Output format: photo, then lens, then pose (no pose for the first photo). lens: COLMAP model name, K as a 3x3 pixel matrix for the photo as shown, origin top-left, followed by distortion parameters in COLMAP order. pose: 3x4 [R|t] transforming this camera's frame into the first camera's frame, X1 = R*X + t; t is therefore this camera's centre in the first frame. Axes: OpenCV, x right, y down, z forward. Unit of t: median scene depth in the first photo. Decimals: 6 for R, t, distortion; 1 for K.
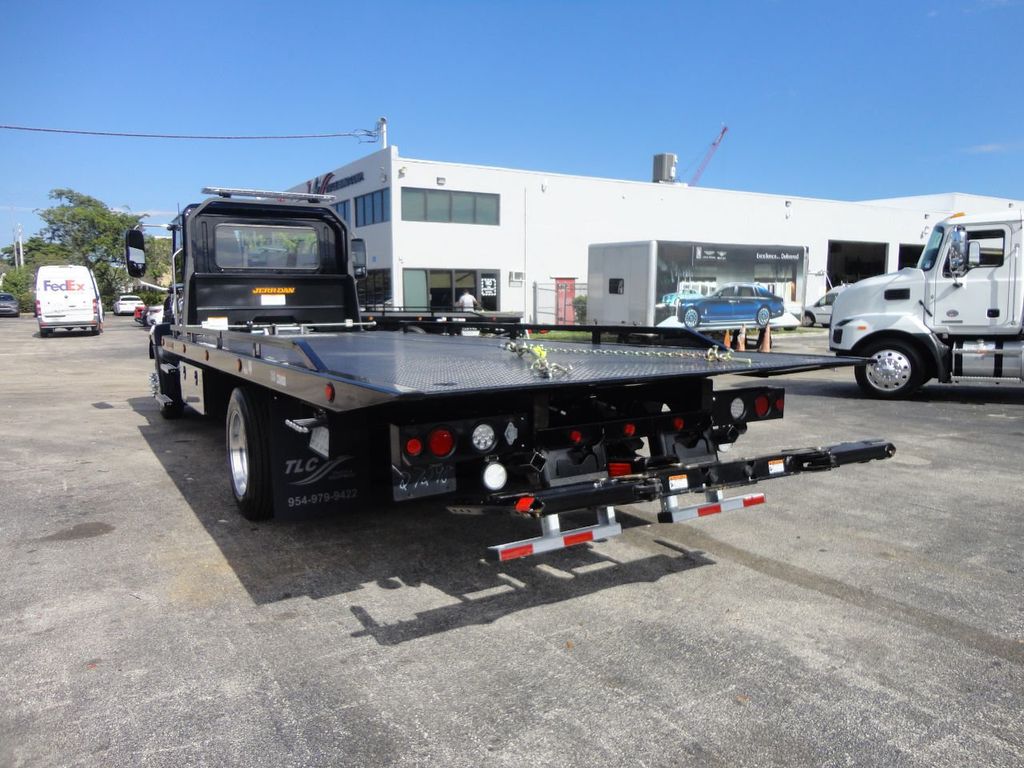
lens RADIAL K [[750.4, 0, 512.0], [0, 750.4, 384.0], [0, 0, 1]] dist [-0.006718, 0.004614]
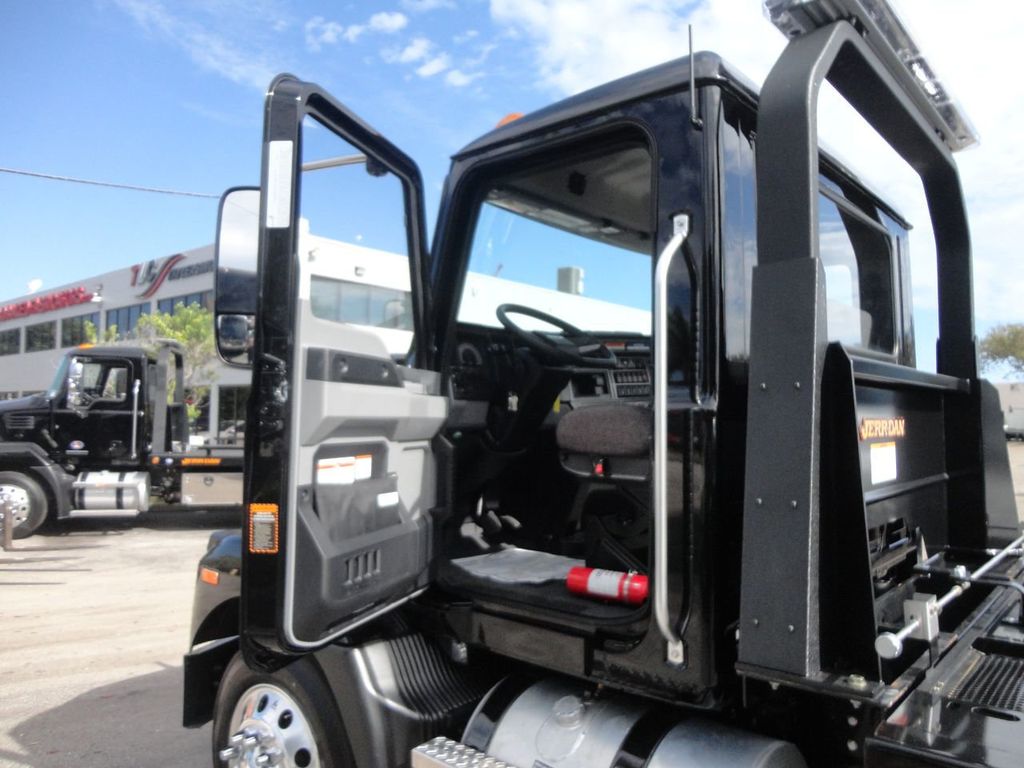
lens RADIAL K [[744.9, 0, 510.5], [0, 744.9, 388.2], [0, 0, 1]] dist [-0.010832, 0.003081]
pose [[0.948816, 0.023866, 0.314926, -0.251291], [0.026452, 0.987632, -0.154540, -0.047668], [-0.314719, 0.154961, 0.936450, 0.369497]]
